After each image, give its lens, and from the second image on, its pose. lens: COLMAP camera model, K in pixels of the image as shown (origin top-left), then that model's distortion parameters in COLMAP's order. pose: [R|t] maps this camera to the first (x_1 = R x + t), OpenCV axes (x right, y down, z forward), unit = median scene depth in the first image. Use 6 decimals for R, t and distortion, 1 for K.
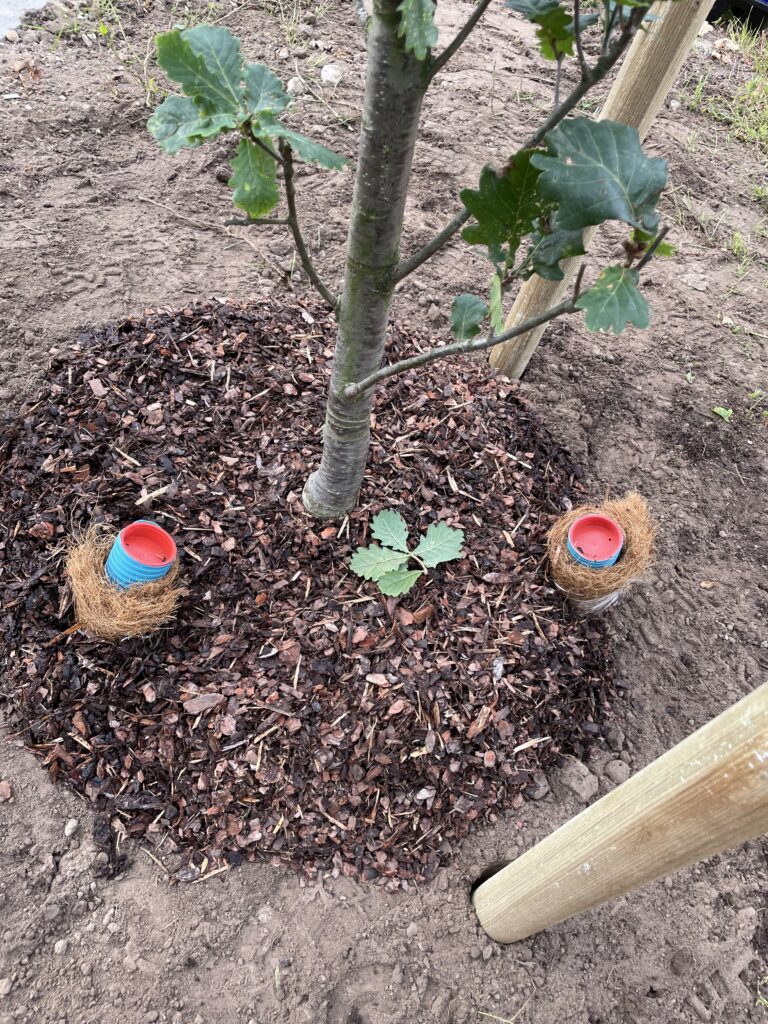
lens RADIAL K [[777.5, 0, 378.6], [0, 777.5, 515.6], [0, 0, 1]] dist [0.089165, -0.132391]
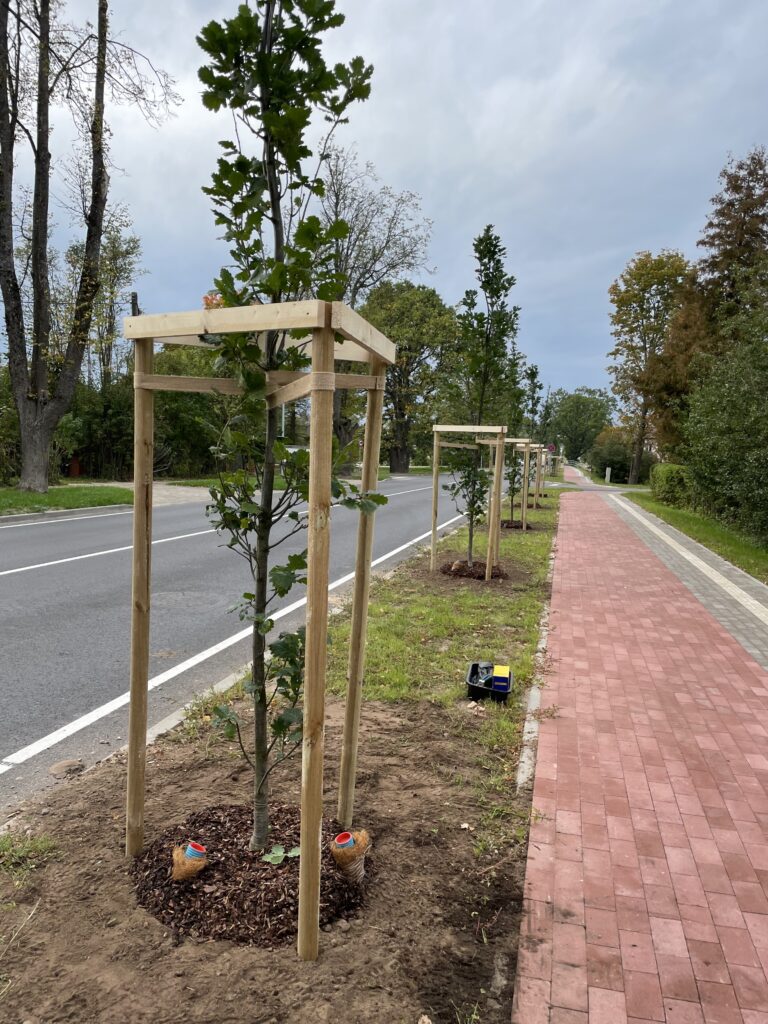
lens RADIAL K [[777.5, 0, 378.6], [0, 777.5, 515.6], [0, 0, 1]] dist [0.089165, -0.132391]
pose [[0.991032, -0.133569, 0.003968, 0.549246], [0.089798, 0.643692, -0.759998, 1.498633], [0.098959, 0.753538, 0.649913, -1.842963]]
